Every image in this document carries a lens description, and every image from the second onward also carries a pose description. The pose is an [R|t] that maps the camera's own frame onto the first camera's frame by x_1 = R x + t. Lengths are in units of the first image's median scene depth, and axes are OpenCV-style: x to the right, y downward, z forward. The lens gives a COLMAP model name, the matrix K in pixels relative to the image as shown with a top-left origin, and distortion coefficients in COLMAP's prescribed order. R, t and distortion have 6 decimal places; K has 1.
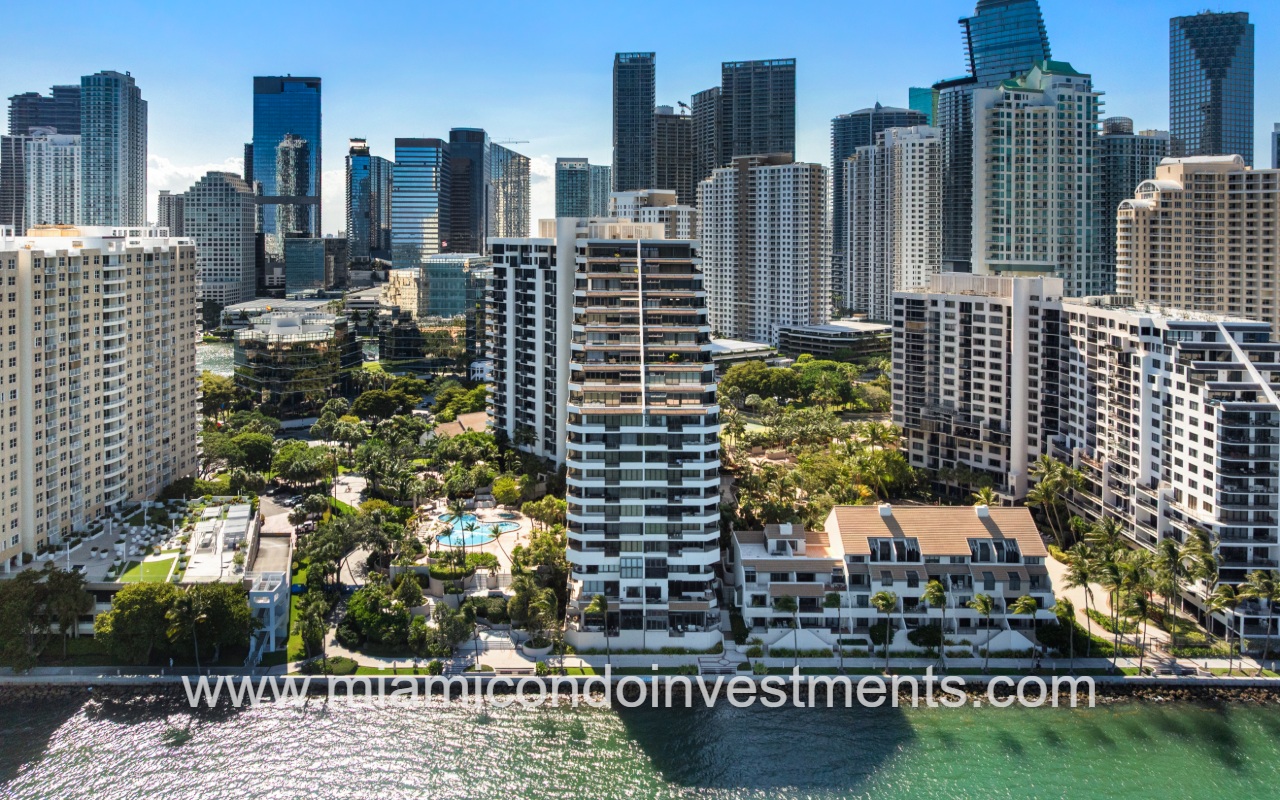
lens RADIAL K [[981.3, 0, 637.0], [0, 981.3, 195.2], [0, 0, 1]] dist [-0.012479, 0.010613]
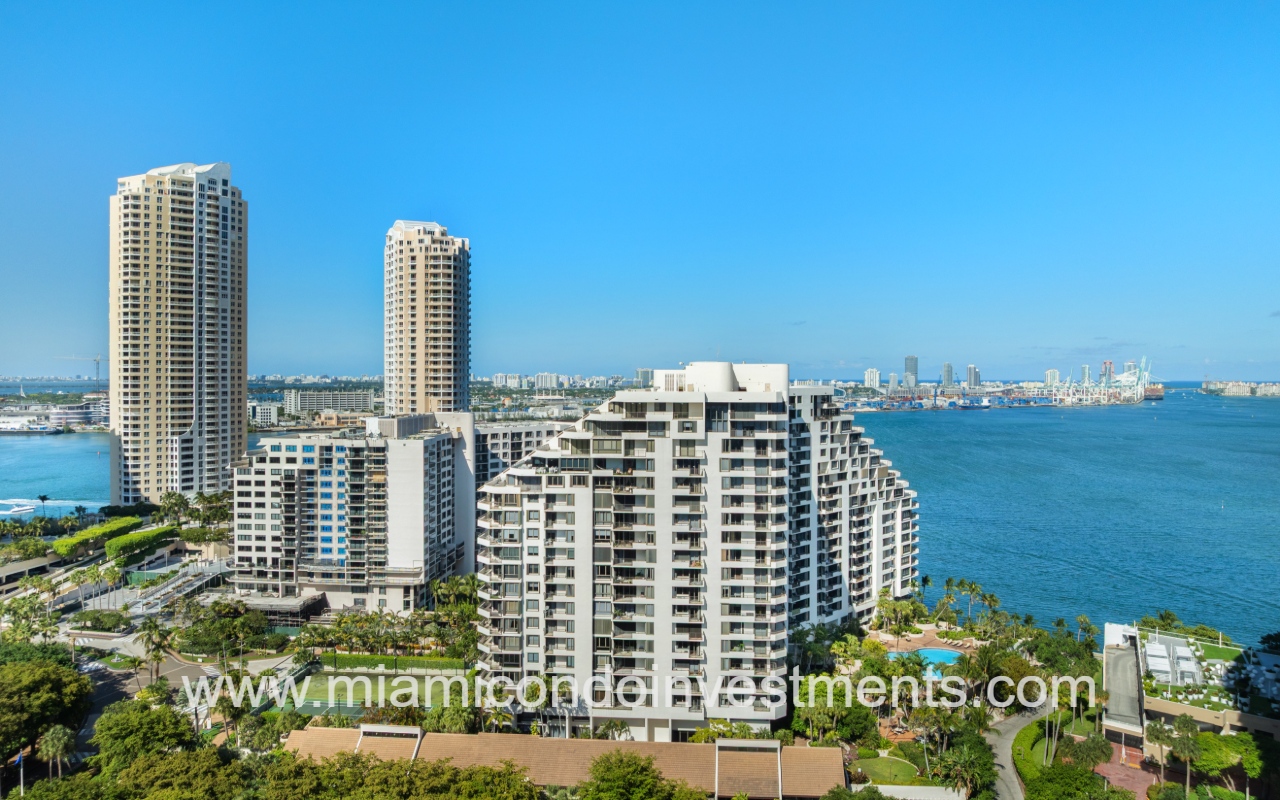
lens RADIAL K [[926.6, 0, 642.0], [0, 926.6, 389.4], [0, 0, 1]] dist [-0.018911, -0.013745]
pose [[-0.692160, -0.025007, 0.721311, -0.608706], [-0.038176, 0.999269, -0.001990, 0.055435], [-0.720734, -0.028914, -0.692609, 1.750278]]
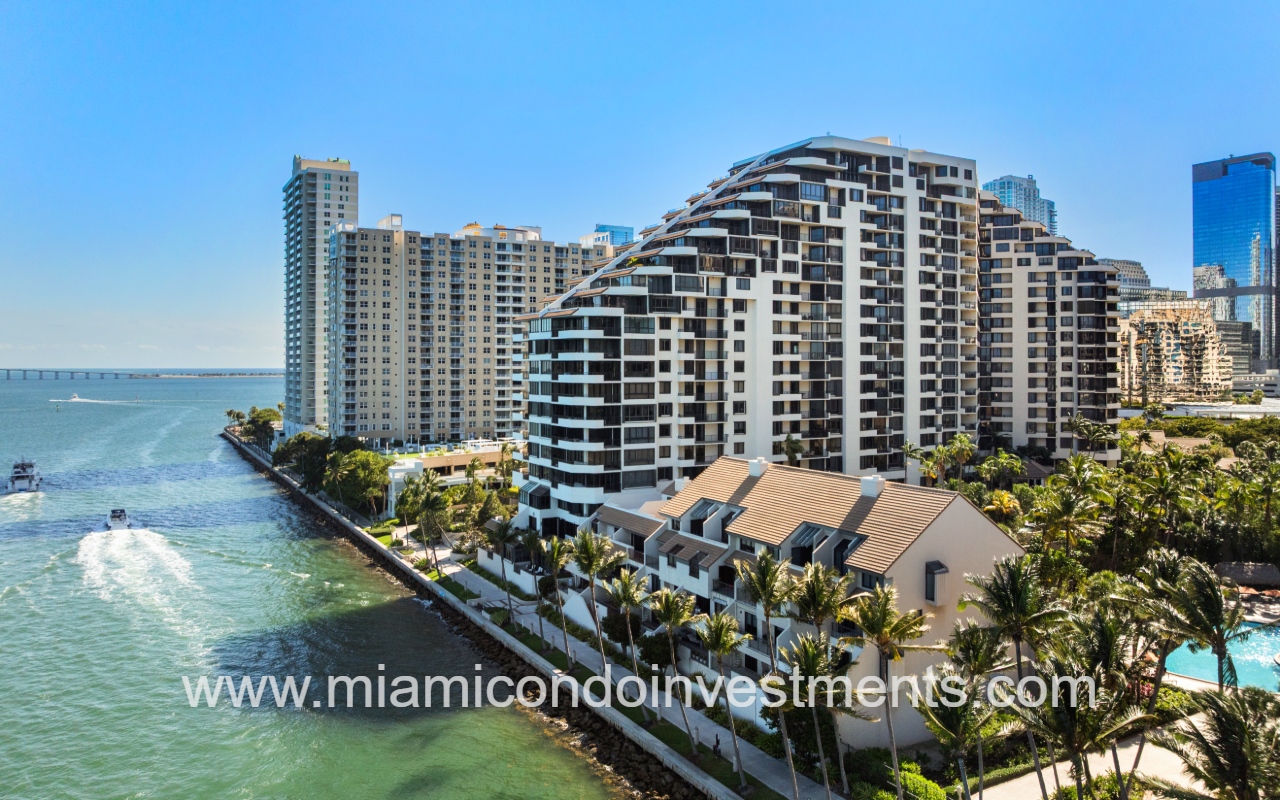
lens RADIAL K [[926.6, 0, 677.3], [0, 926.6, 353.7], [0, 0, 1]] dist [-0.018911, -0.013745]
pose [[0.489524, -0.019250, -0.871778, 0.564312], [0.035216, 0.999377, -0.002293, 0.194150], [0.871279, -0.029578, 0.489897, 0.528579]]
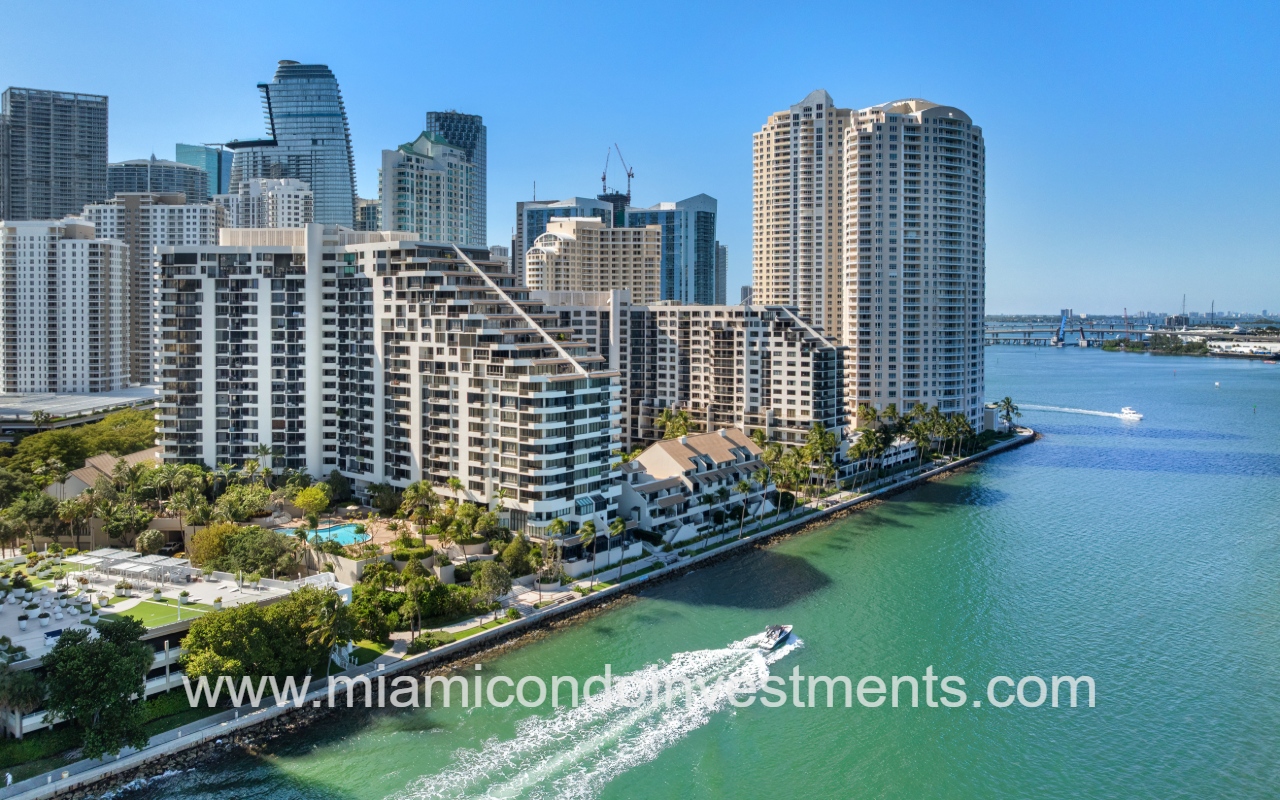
lens RADIAL K [[926.6, 0, 644.1], [0, 926.6, 309.6], [0, 0, 1]] dist [-0.018911, -0.013745]
pose [[0.636057, -0.010601, 0.771569, -0.605737], [-0.021630, 0.999268, 0.031560, 0.077069], [-0.771339, -0.036763, 0.635362, 0.175751]]
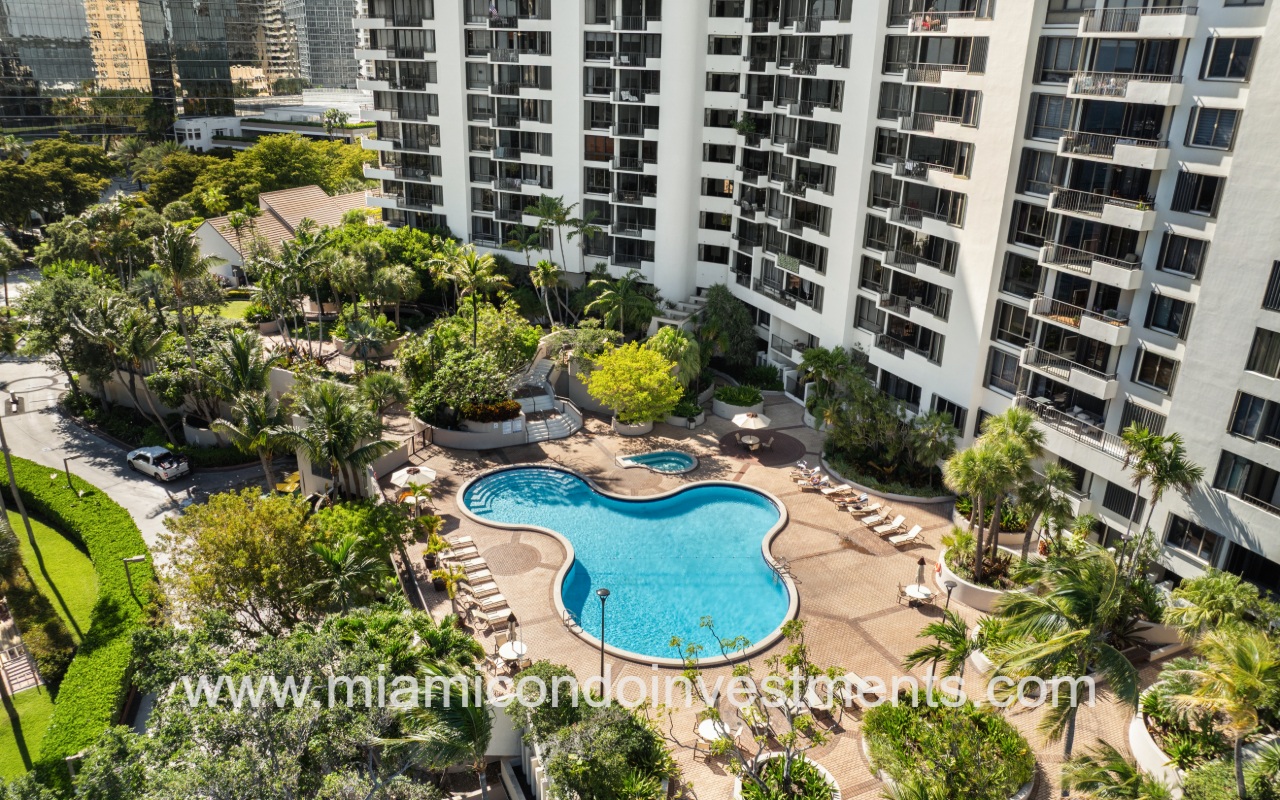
lens RADIAL K [[926.6, 0, 631.9], [0, 926.6, 390.0], [0, 0, 1]] dist [-0.018911, -0.013745]
pose [[0.924969, -0.123263, 0.359498, -0.236872], [-0.027408, 0.921841, 0.386597, 0.181468], [-0.379053, -0.367443, 0.849296, 0.721727]]
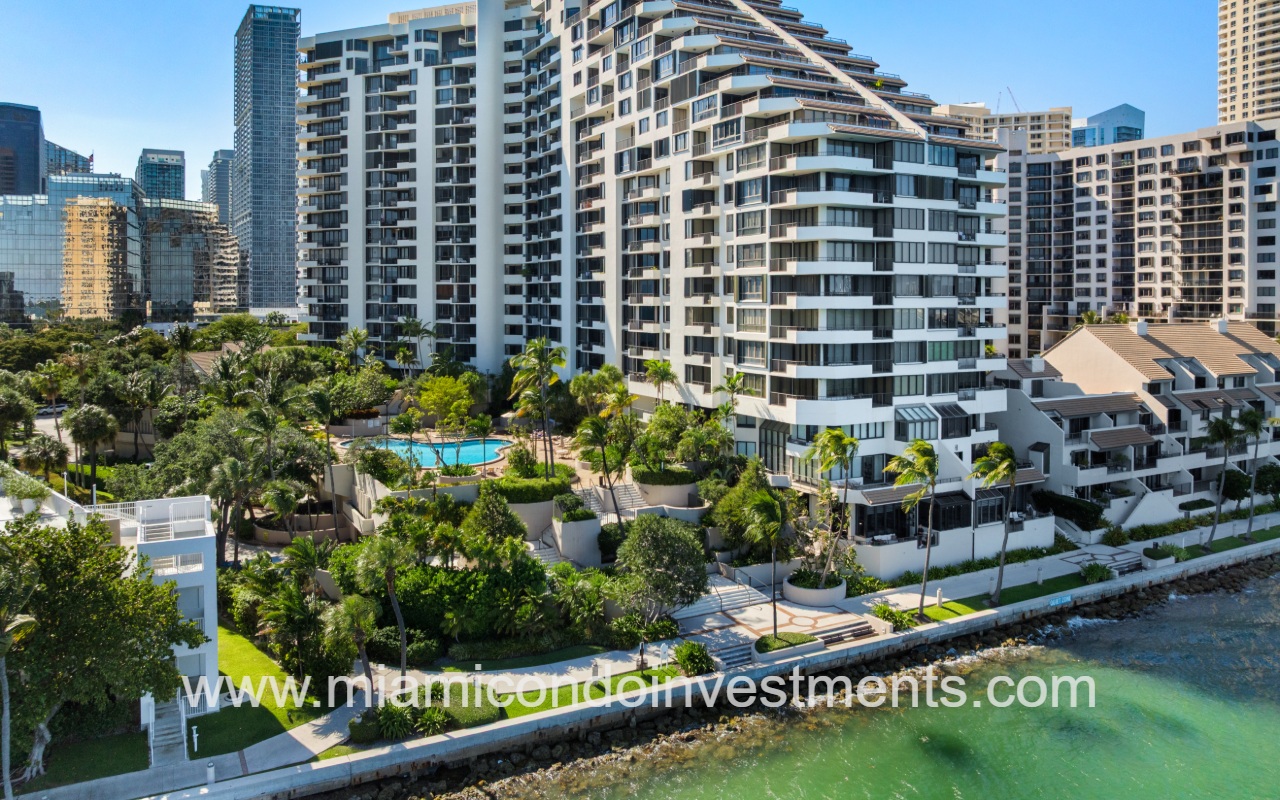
lens RADIAL K [[926.6, 0, 651.3], [0, 926.6, 305.1], [0, 0, 1]] dist [-0.018911, -0.013745]
pose [[0.886113, -0.015869, 0.463198, -0.268032], [-0.007127, 0.998829, 0.047854, 0.215731], [-0.463415, -0.045705, 0.884962, 0.460251]]
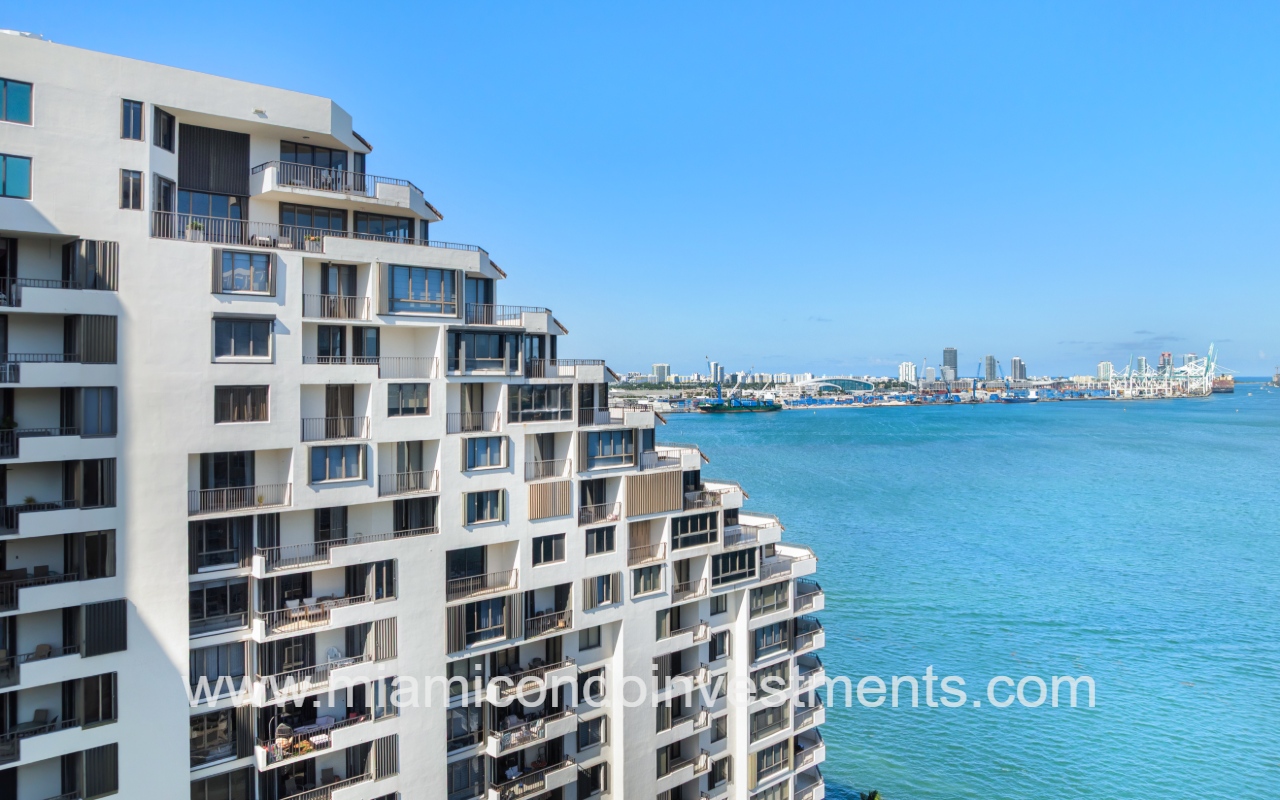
lens RADIAL K [[981.3, 0, 687.6], [0, 981.3, 342.8], [0, 0, 1]] dist [-0.012479, 0.010613]
pose [[-0.705288, 0.011888, 0.708821, -0.263869], [-0.033884, 0.998151, -0.050455, 0.105595], [-0.708110, -0.059603, -0.703582, 1.037907]]
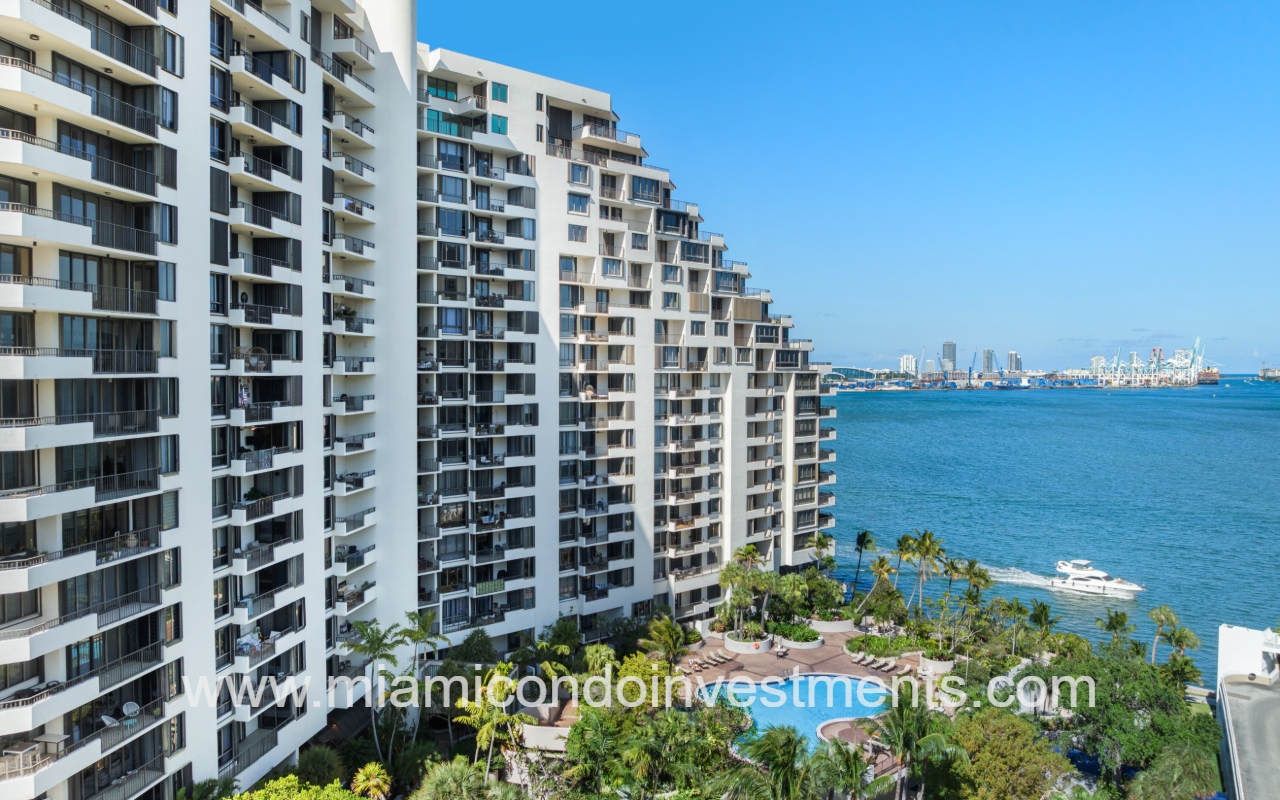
lens RADIAL K [[926.6, 0, 649.7], [0, 926.6, 396.3], [0, 0, 1]] dist [-0.018911, -0.013745]
pose [[-0.666987, -0.039472, 0.744023, -0.395035], [-0.043652, 0.998951, 0.013863, 0.177826], [-0.743789, -0.023232, -0.668011, 1.216085]]
